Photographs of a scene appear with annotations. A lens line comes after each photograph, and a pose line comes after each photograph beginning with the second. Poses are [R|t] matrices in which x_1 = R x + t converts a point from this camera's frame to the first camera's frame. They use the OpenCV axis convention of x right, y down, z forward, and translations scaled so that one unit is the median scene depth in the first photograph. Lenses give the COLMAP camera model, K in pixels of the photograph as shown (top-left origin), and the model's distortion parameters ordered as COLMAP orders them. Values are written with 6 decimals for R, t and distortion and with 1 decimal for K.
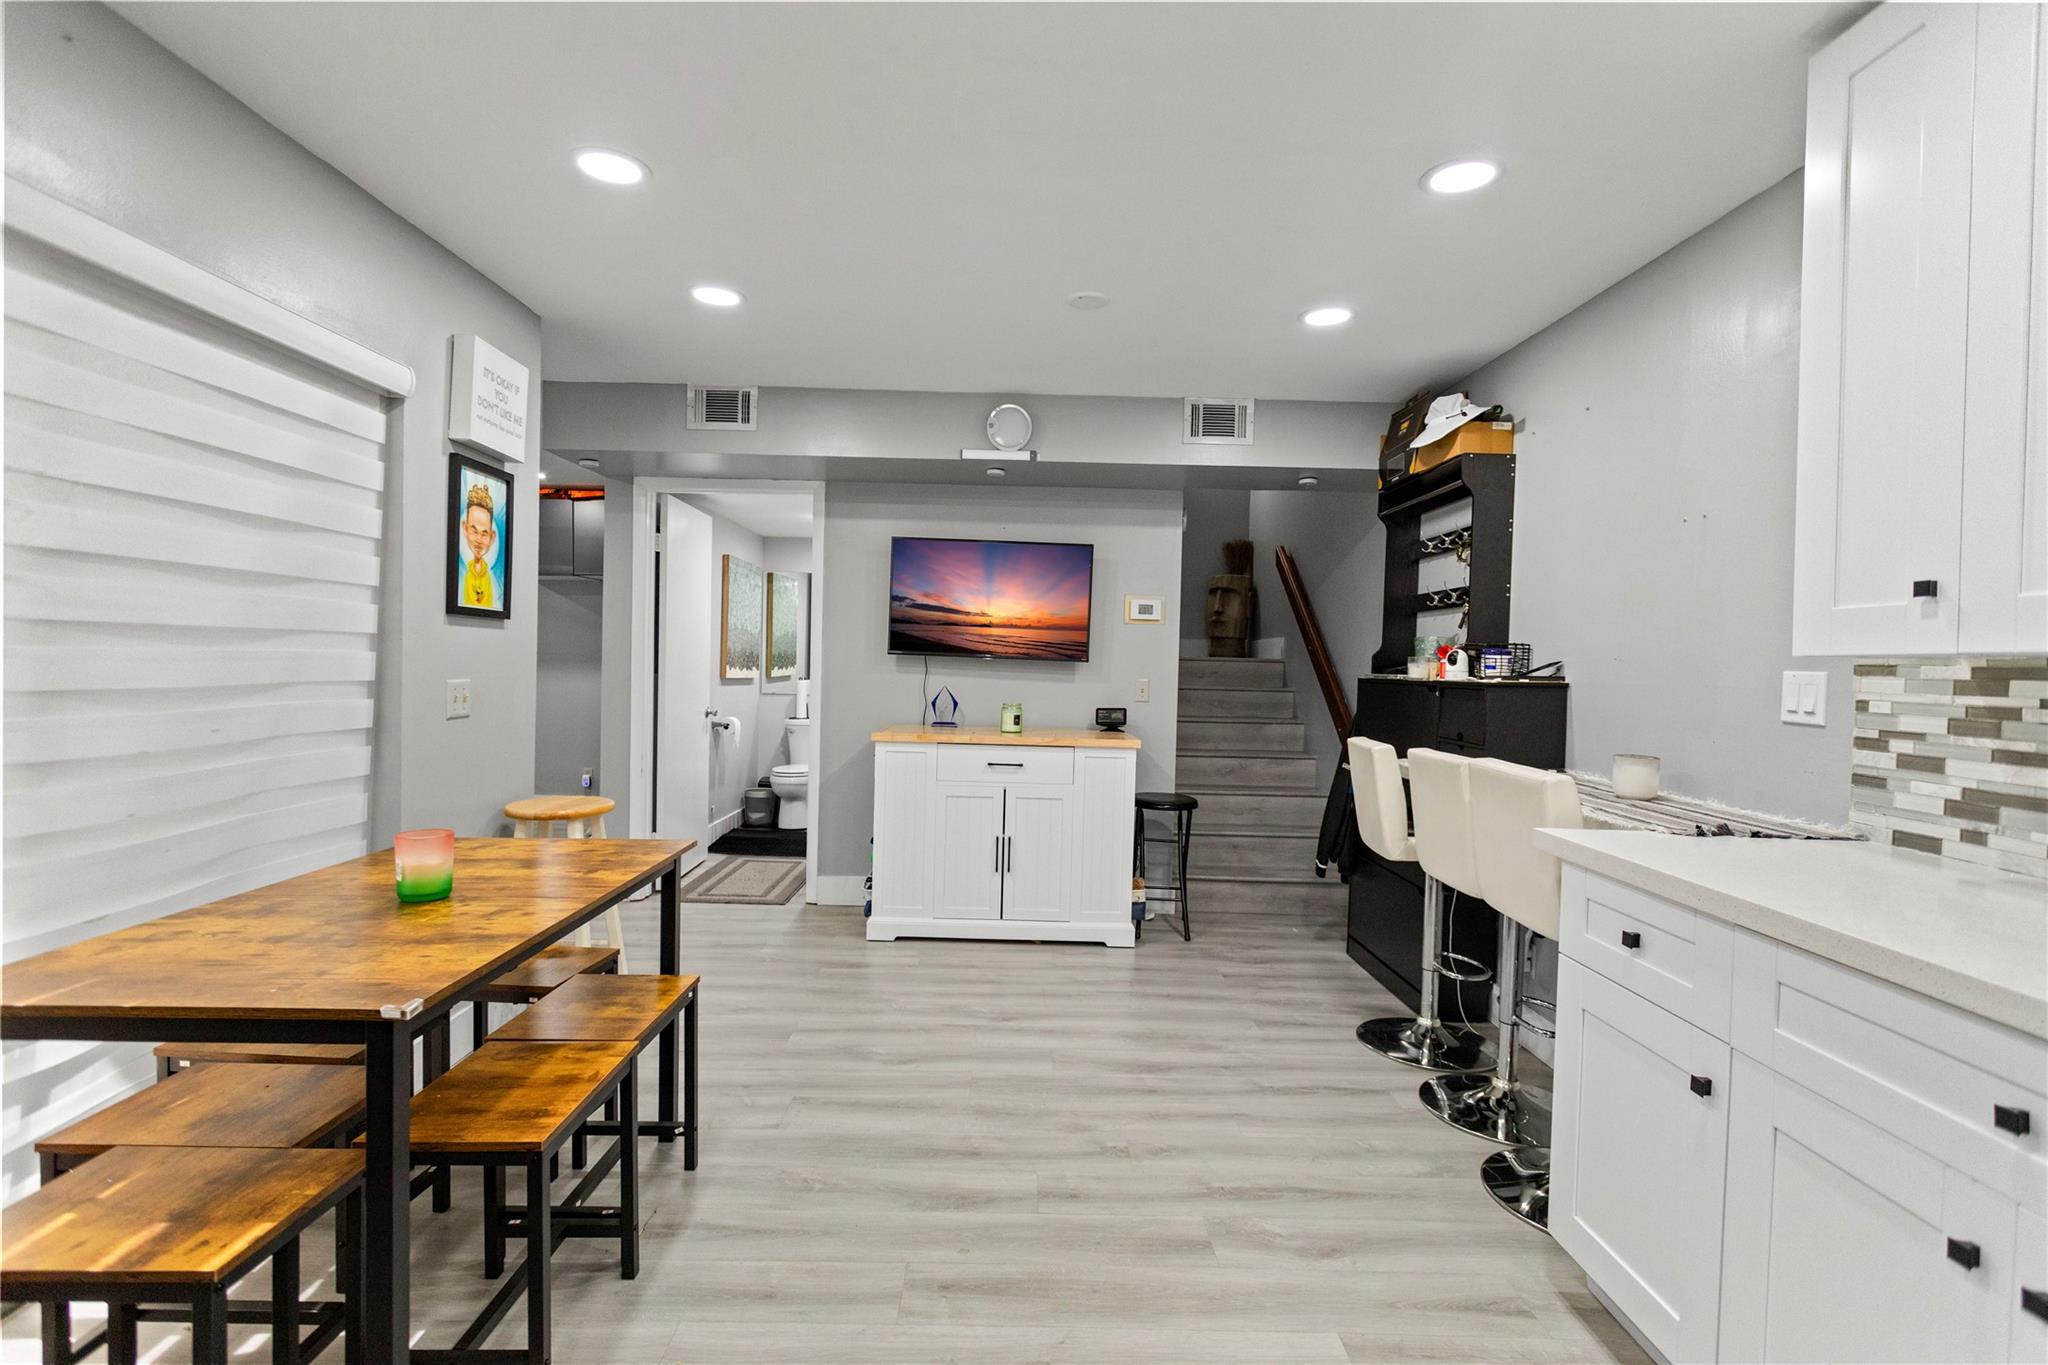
lens RADIAL K [[960.8, 0, 1019.7], [0, 960.8, 680.4], [0, 0, 1]] dist [0.002594, 0.000107]
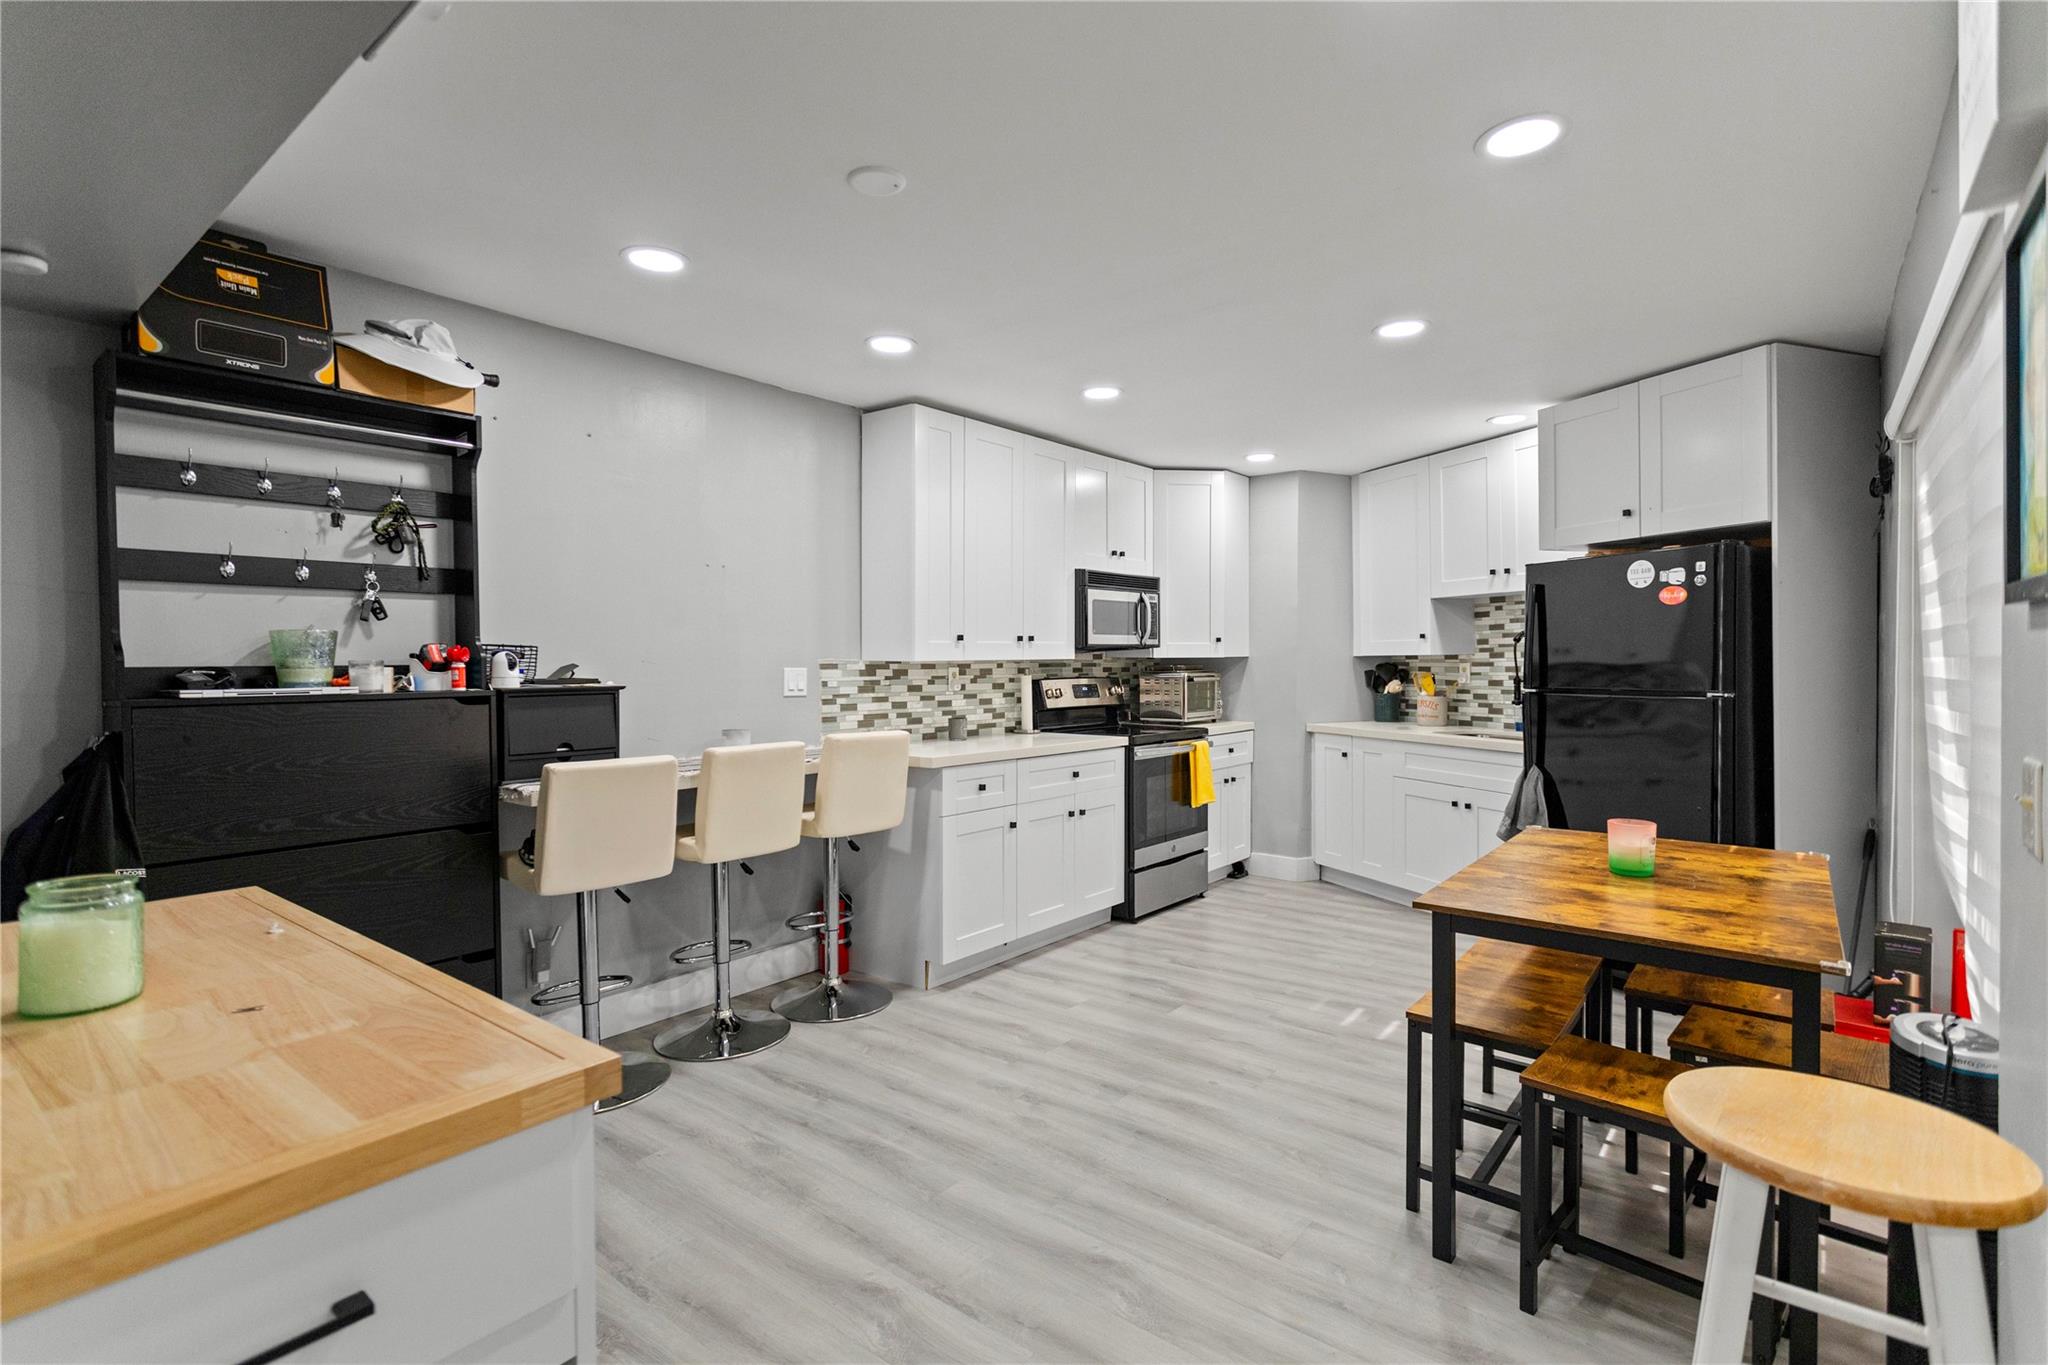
lens RADIAL K [[989.1, 0, 1014.1], [0, 989.1, 671.2], [0, 0, 1]] dist [0.004378, 0.001311]
pose [[-0.781352, -0.022047, 0.623701, -0.779477], [0.002200, 0.999272, 0.038079, -0.082628], [-0.624087, 0.031125, -0.780735, 2.454397]]
